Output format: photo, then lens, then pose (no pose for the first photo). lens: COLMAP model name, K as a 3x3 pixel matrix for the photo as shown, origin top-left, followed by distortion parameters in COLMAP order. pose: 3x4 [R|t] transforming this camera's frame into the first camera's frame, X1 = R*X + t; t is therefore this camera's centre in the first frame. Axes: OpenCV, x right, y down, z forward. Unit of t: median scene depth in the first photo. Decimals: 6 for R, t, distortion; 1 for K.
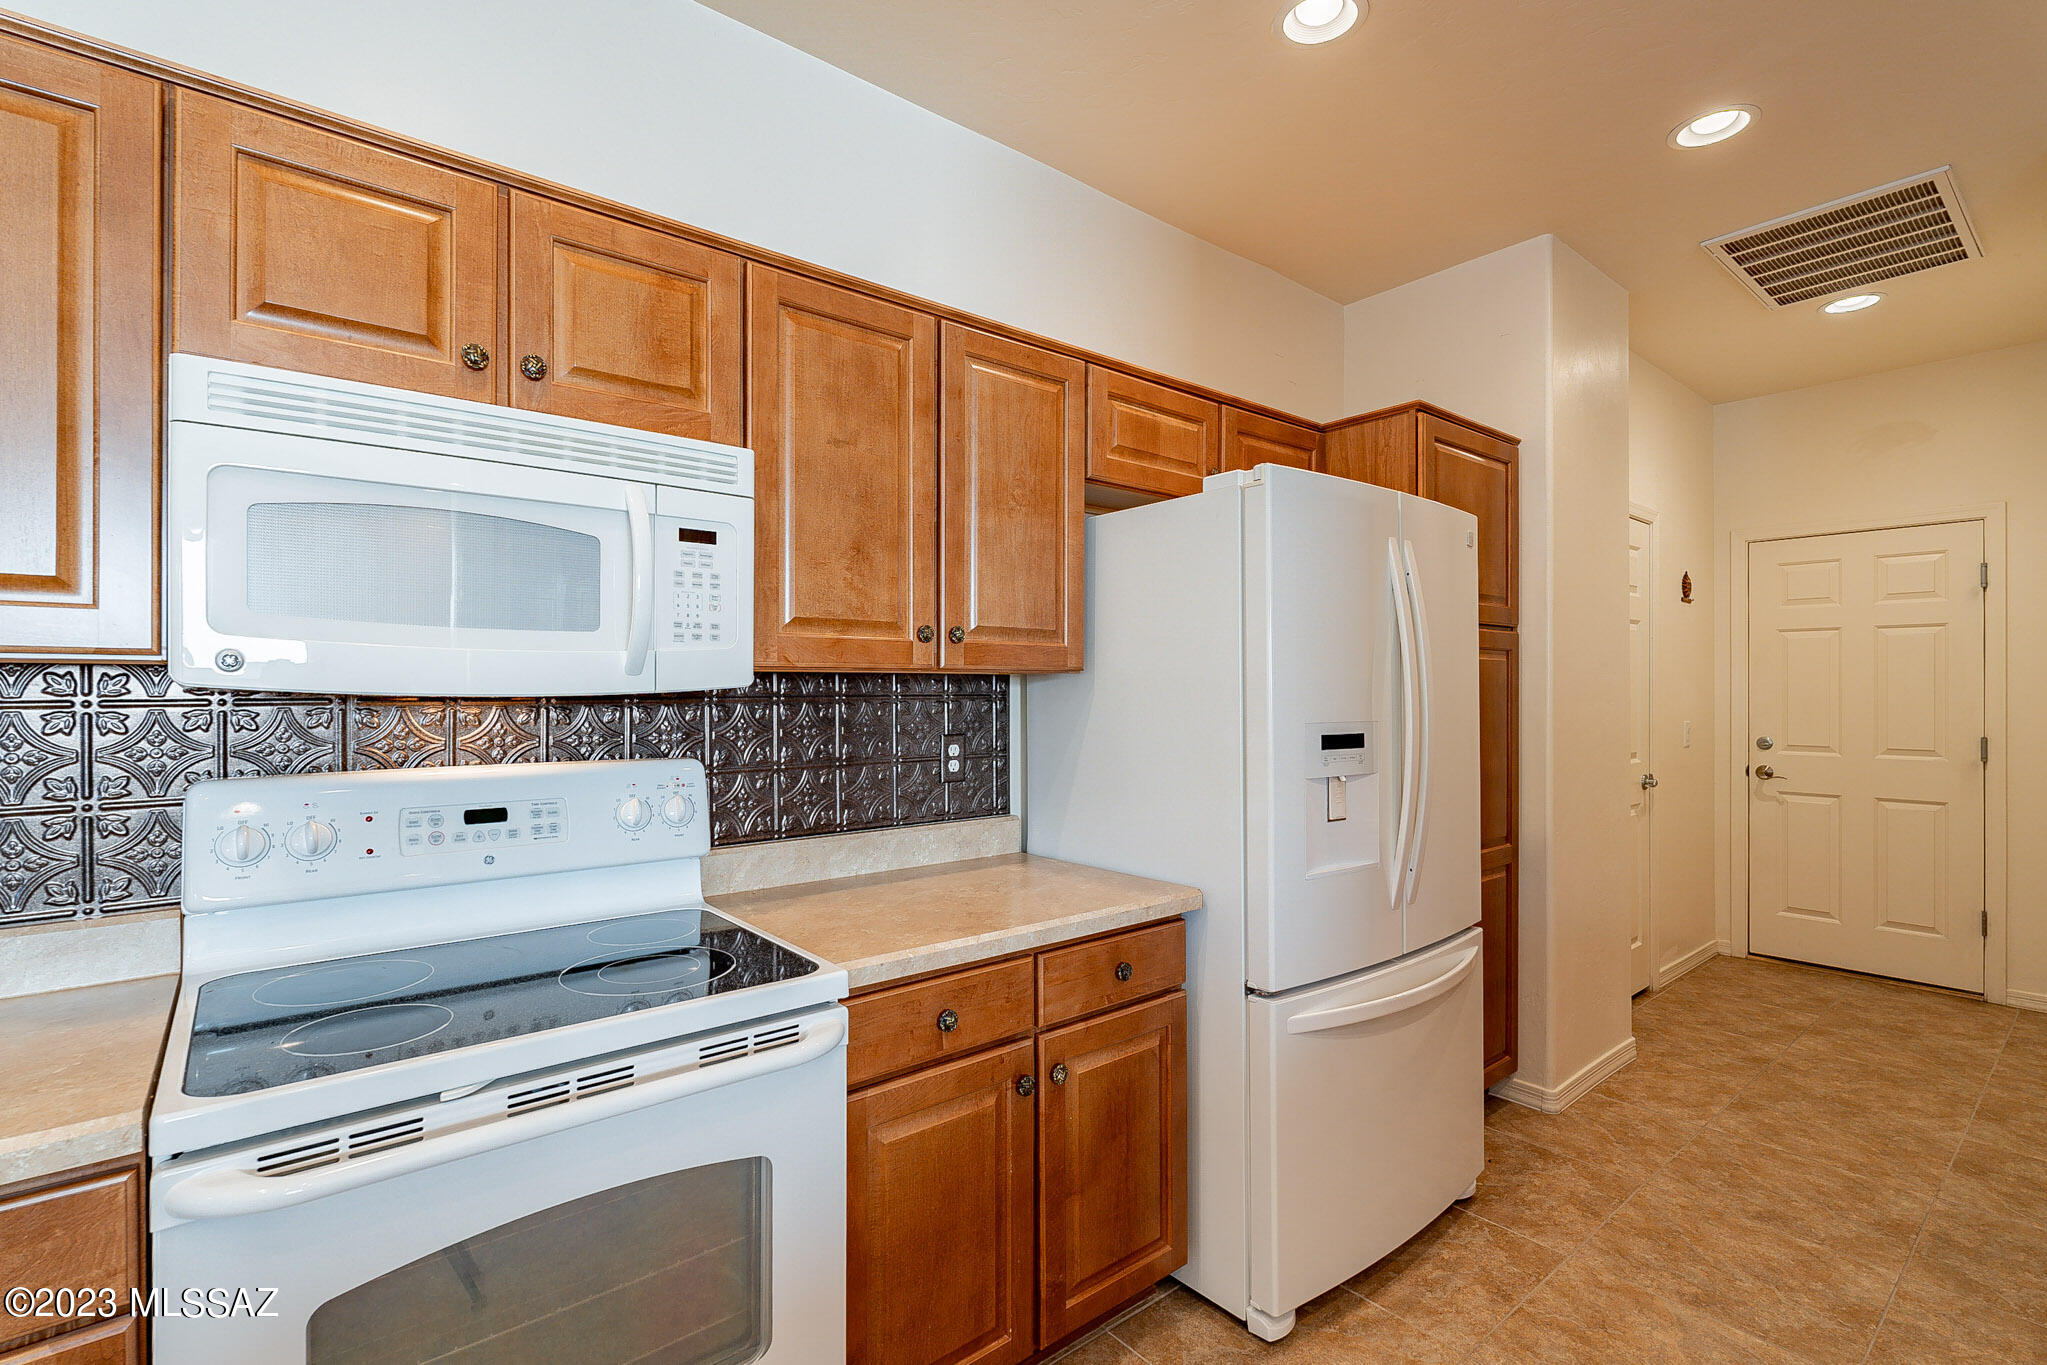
lens RADIAL K [[937.3, 0, 1028.0], [0, 937.3, 689.8], [0, 0, 1]] dist [-0.005703, 0.000767]
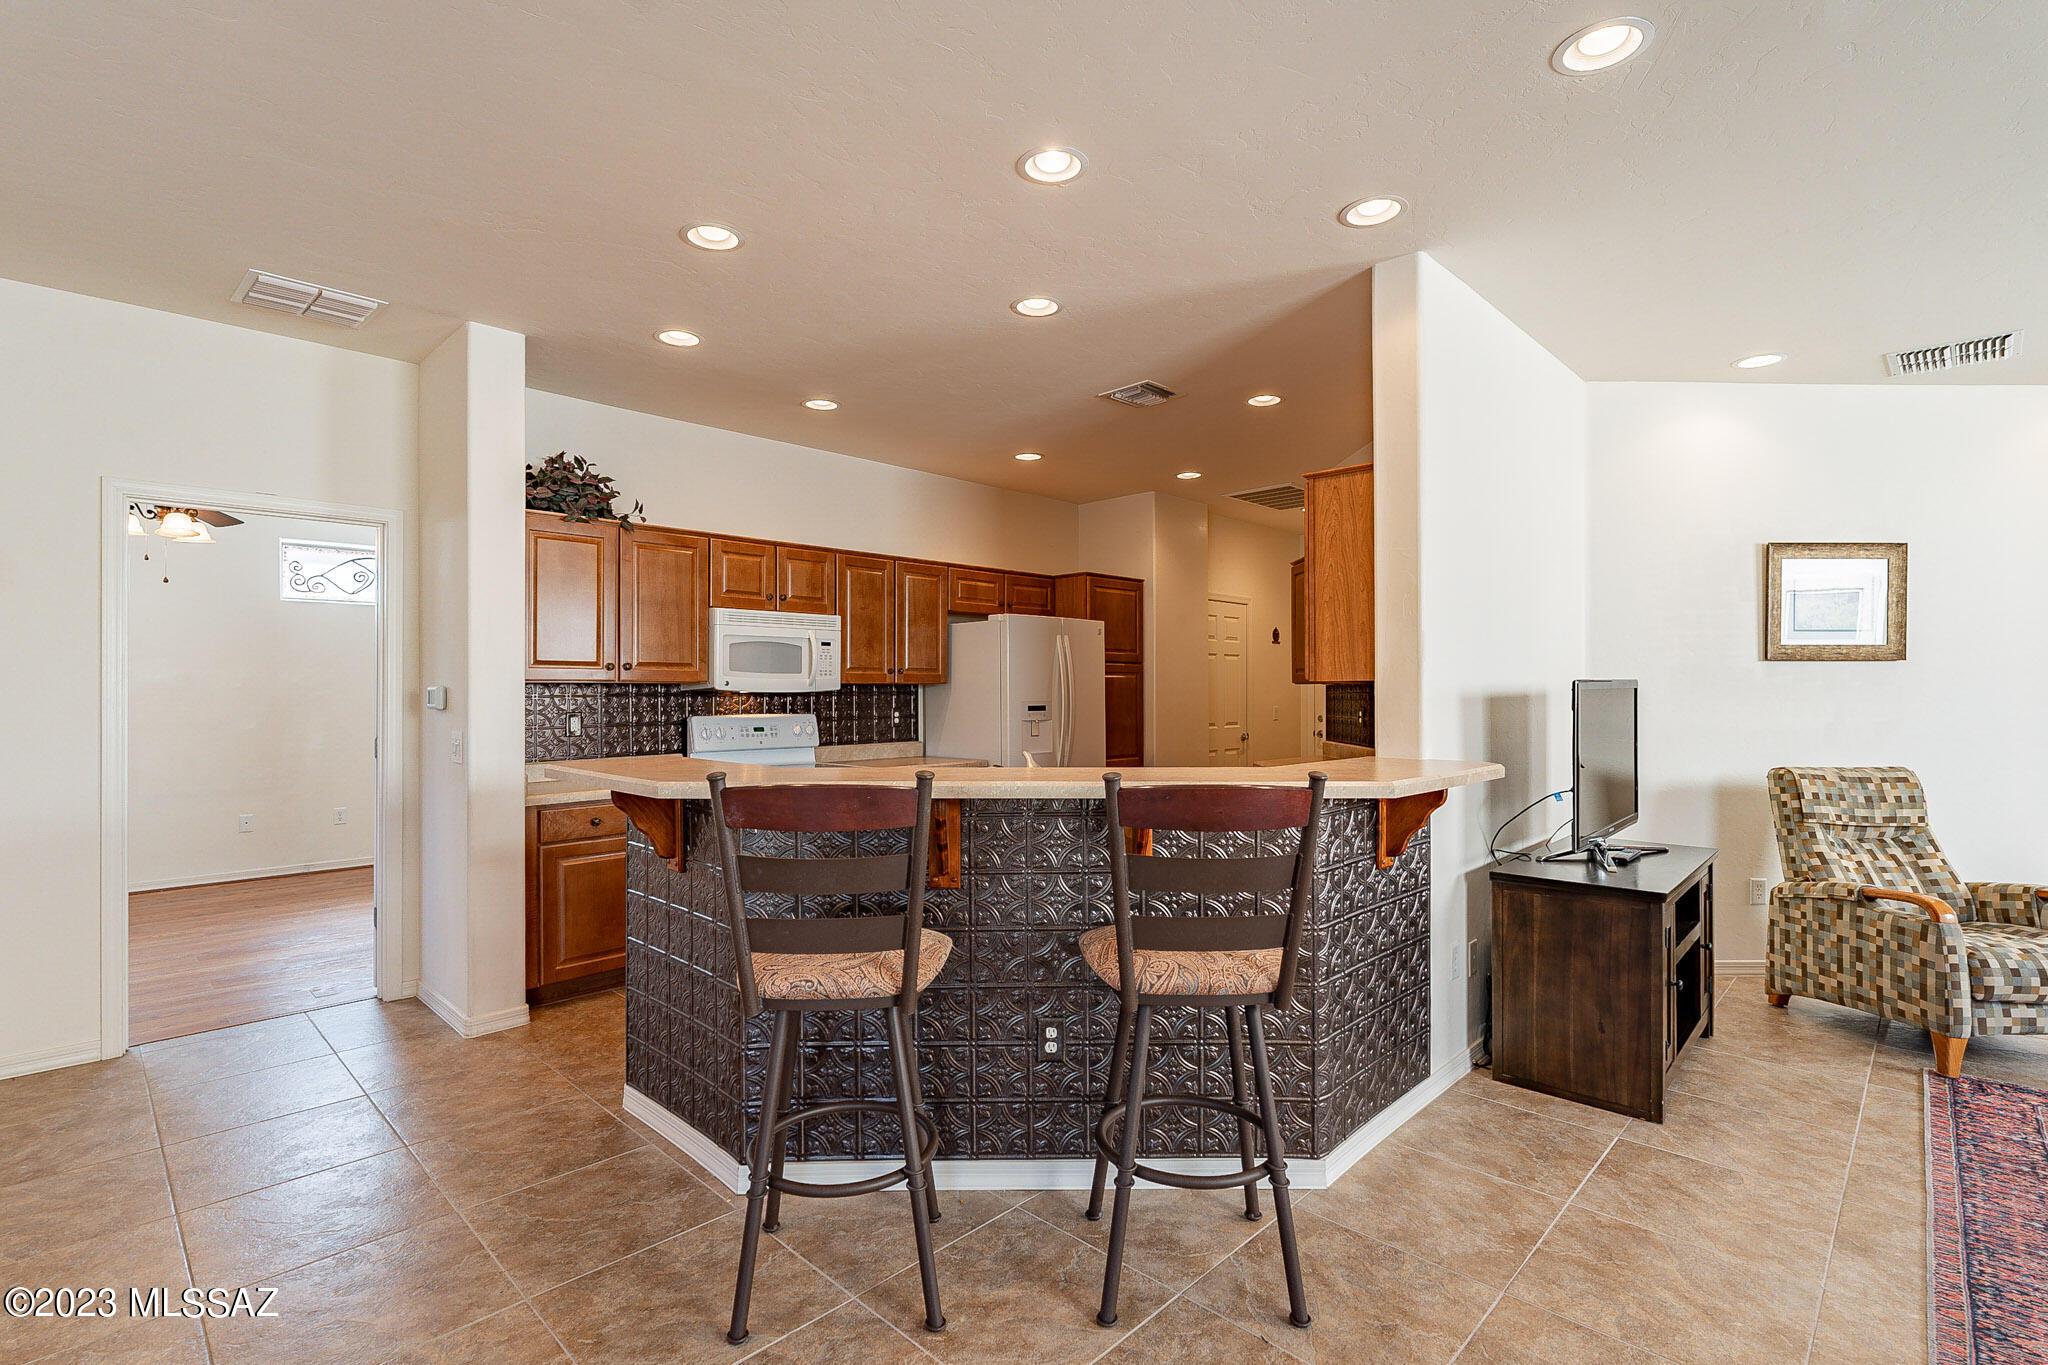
lens RADIAL K [[937.8, 0, 1022.9], [0, 937.8, 693.8], [0, 0, 1]] dist [-0.005703, 0.000767]
pose [[0.994197, -0.001399, 0.107569, -0.013791], [0.001099, 0.999995, 0.002844, 0.002251], [-0.107572, -0.002709, 0.994194, -1.815996]]
